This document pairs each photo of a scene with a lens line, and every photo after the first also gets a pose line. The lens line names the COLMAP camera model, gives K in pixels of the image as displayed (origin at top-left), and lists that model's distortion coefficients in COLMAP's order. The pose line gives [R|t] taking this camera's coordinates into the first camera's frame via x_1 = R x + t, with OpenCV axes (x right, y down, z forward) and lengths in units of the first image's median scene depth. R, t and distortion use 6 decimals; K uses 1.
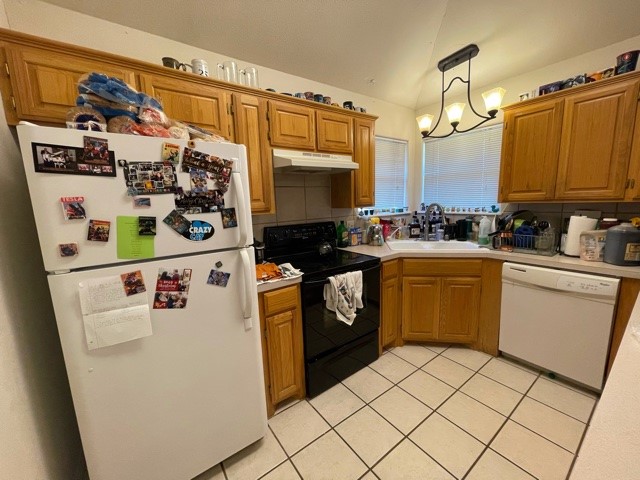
lens RADIAL K [[258.5, 0, 320.0], [0, 258.5, 240.0], [0, 0, 1]] dist [-0.007116, -0.000130]
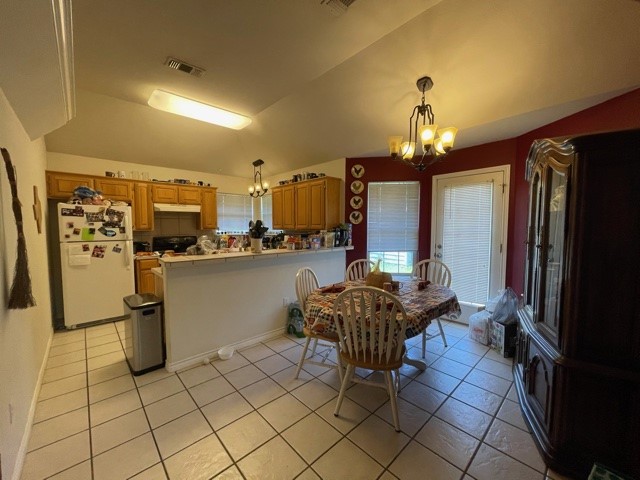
lens RADIAL K [[256.1, 0, 320.0], [0, 256.1, 240.0], [0, 0, 1]] dist [0.000217, 0.000162]
pose [[0.991944, 0.029615, 0.123164, 1.707388], [-0.017616, 0.995090, -0.097389, 0.305897], [-0.125444, 0.094435, 0.987596, -2.431553]]
